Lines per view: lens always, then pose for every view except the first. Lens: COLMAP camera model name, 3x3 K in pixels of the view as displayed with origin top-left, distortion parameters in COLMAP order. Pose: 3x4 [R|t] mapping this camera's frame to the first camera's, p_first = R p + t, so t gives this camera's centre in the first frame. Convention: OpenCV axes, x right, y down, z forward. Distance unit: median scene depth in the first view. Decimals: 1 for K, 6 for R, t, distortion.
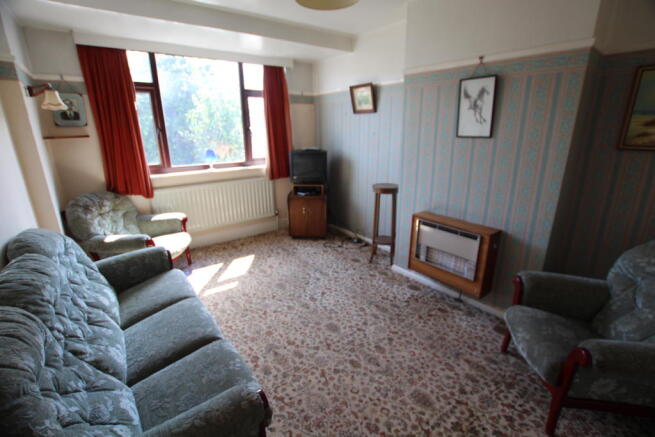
lens RADIAL K [[303.0, 0, 322.6], [0, 303.0, 219.3], [0, 0, 1]] dist [-0.031099, 0.001314]
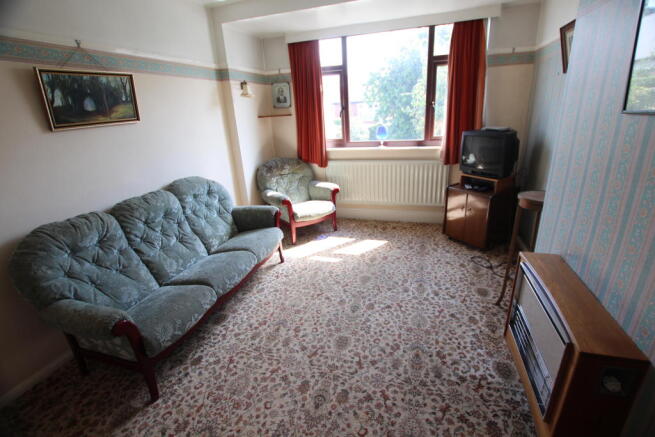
lens RADIAL K [[303.0, 0, 324.3], [0, 303.0, 213.9], [0, 0, 1]] dist [-0.031099, 0.001314]
pose [[0.582269, 0.237835, -0.777430, 0.396732], [-0.184170, 0.969981, 0.158804, -0.083318], [0.791861, 0.050713, 0.608592, 0.287362]]
